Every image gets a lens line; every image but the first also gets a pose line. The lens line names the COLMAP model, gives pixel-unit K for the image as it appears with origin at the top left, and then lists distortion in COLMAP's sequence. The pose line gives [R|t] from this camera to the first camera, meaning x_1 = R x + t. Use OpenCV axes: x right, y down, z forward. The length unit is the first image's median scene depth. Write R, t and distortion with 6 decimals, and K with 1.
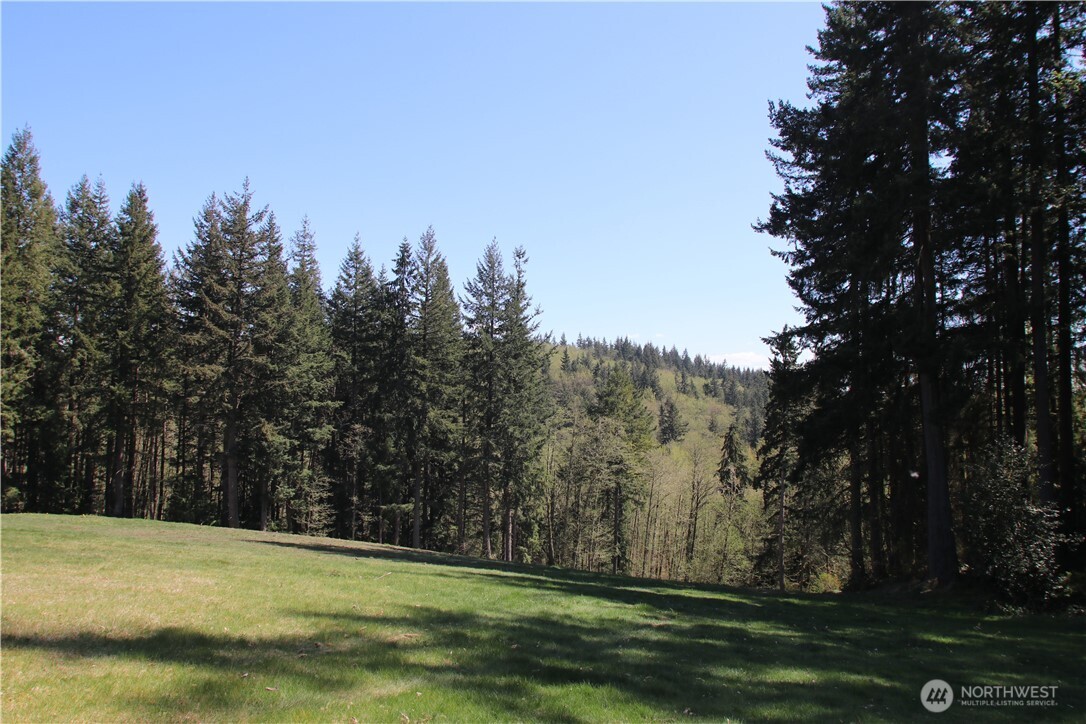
lens RADIAL K [[866.5, 0, 543.0], [0, 866.5, 362.0], [0, 0, 1]] dist [-0.096902, 0.080211]
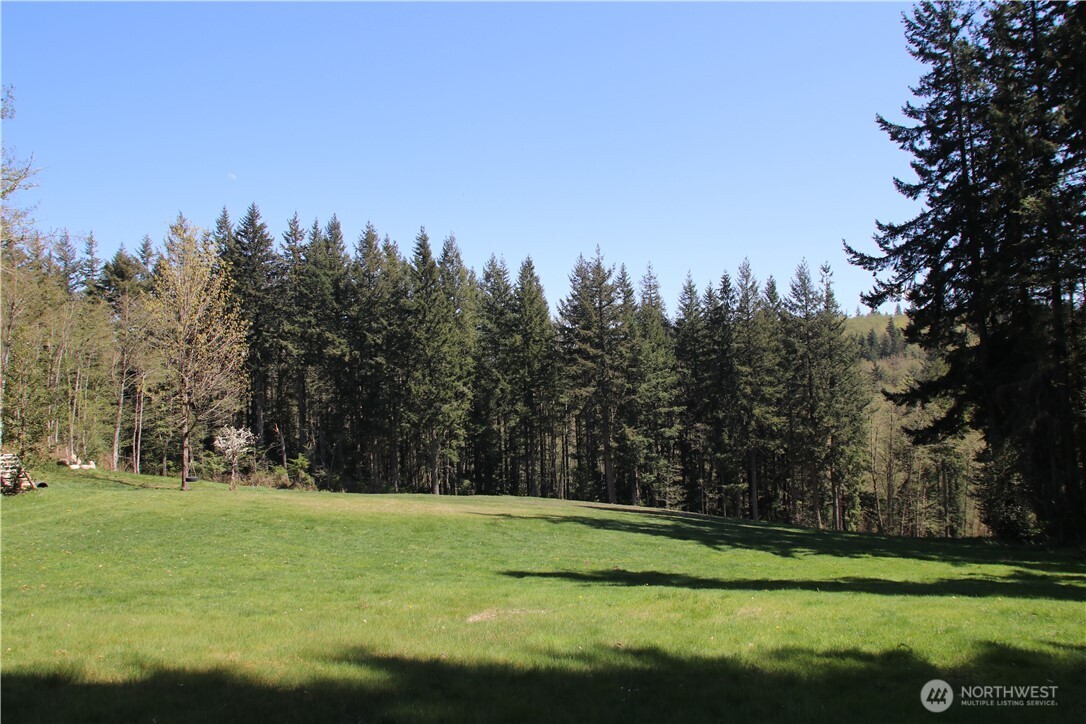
lens RADIAL K [[866.5, 0, 543.0], [0, 866.5, 362.0], [0, 0, 1]] dist [-0.096902, 0.080211]
pose [[0.887965, -0.081885, -0.452562, 0.170469], [0.092244, 0.995736, 0.000827, -0.041325], [0.450565, -0.042480, 0.891732, -0.251103]]
